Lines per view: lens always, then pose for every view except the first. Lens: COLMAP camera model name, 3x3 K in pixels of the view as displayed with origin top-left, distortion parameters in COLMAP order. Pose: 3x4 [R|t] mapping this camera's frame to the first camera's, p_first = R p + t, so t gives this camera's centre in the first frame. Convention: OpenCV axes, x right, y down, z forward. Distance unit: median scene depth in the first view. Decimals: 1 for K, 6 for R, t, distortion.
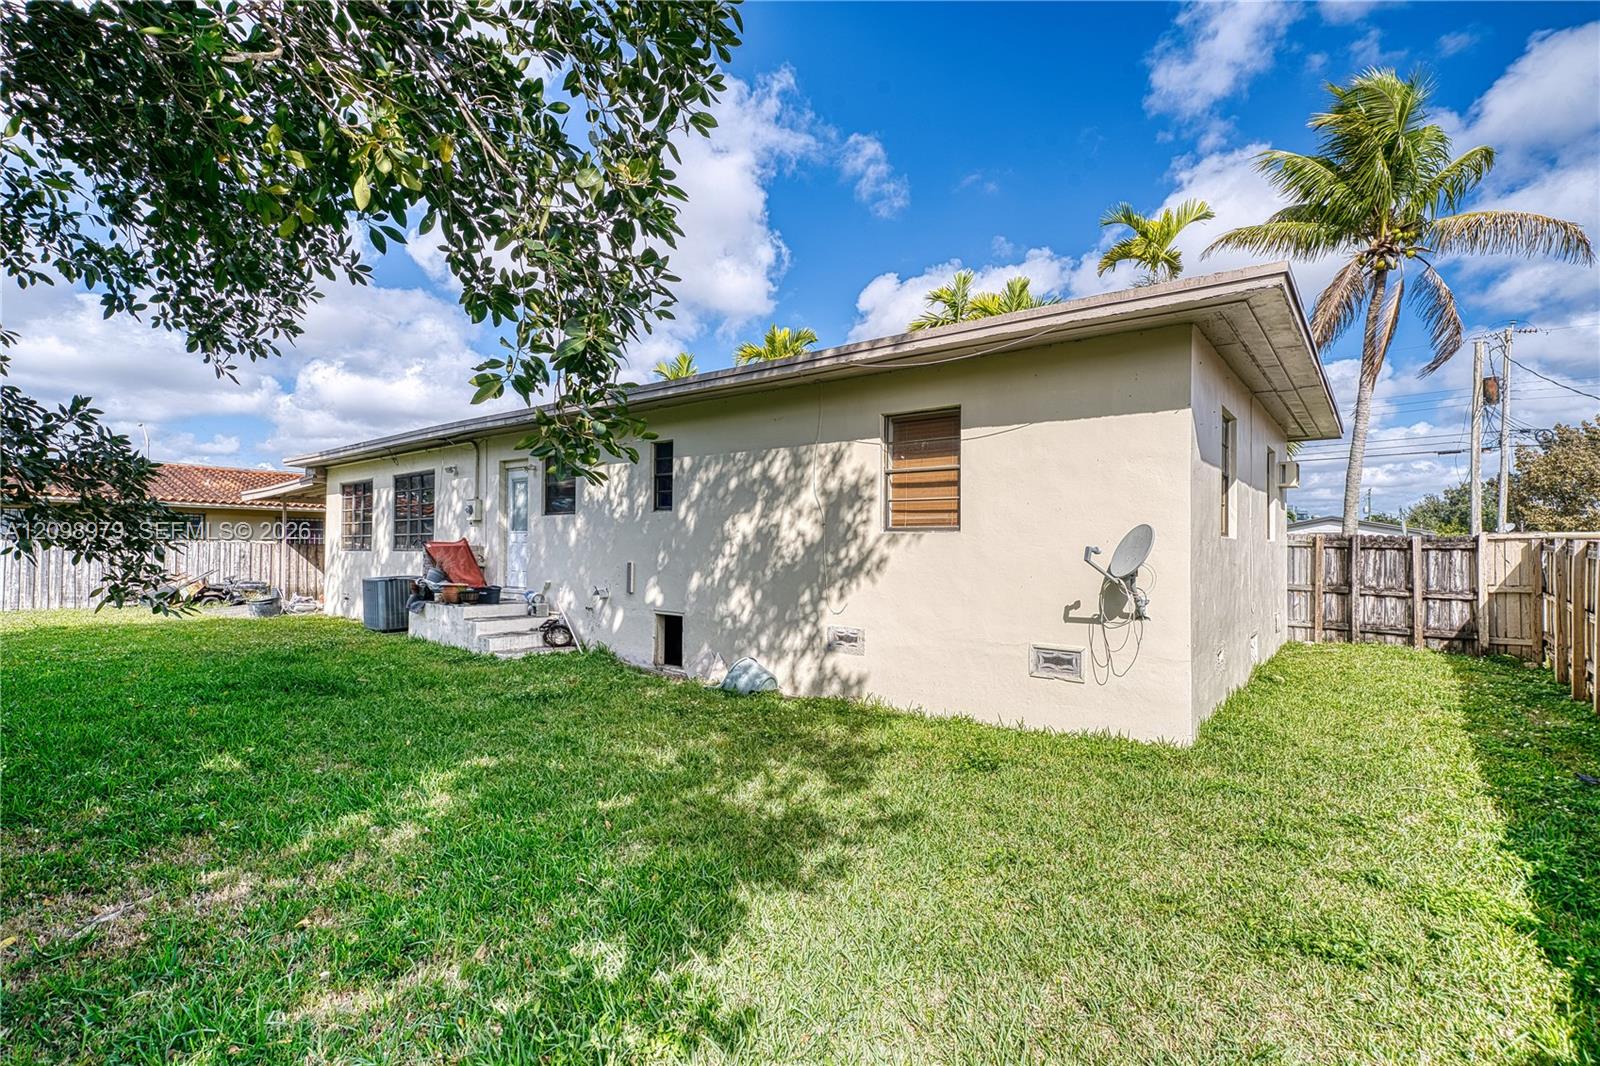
lens RADIAL K [[803.1, 0, 800.0], [0, 803.1, 533.0], [0, 0, 1]] dist [-0.000198, -0.000089]
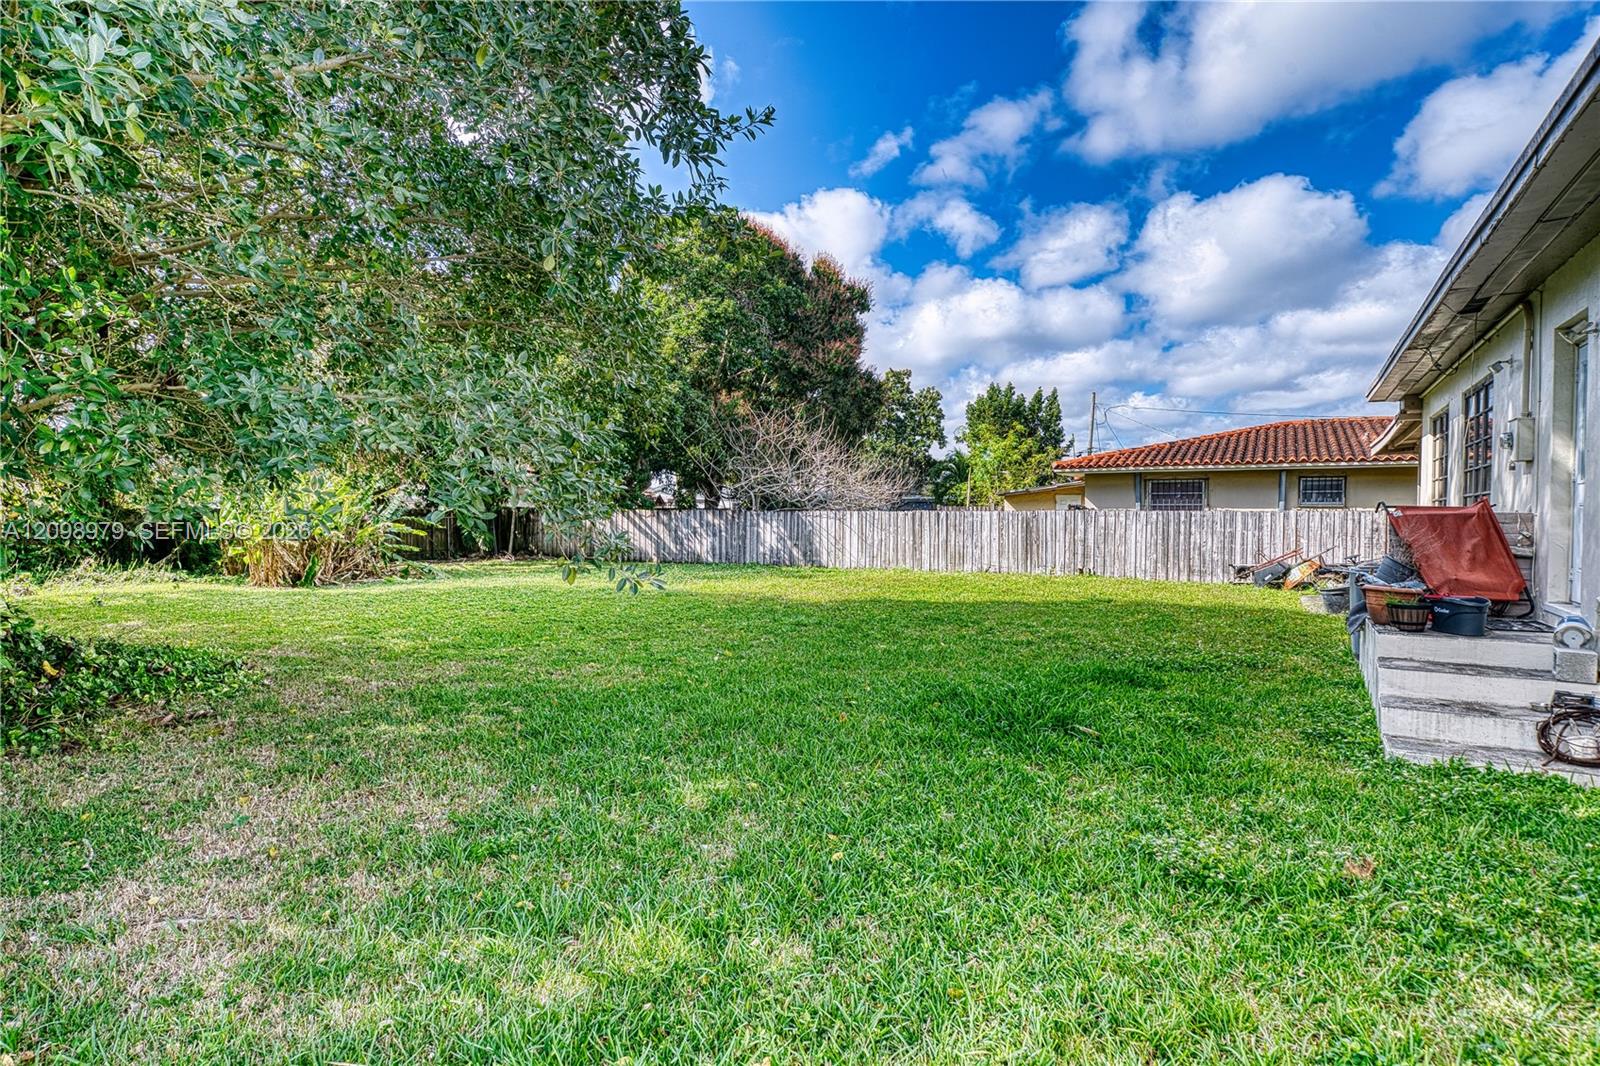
lens RADIAL K [[866.5, 0, 800.0], [0, 866.5, 533.0], [0, 0, 1]] dist [0.001466, 0.000467]
pose [[0.134501, 0.014812, -0.990803, 0.057218], [0.018656, 0.999673, 0.017477, 0.010072], [0.990738, -0.020835, 0.134181, 0.450070]]
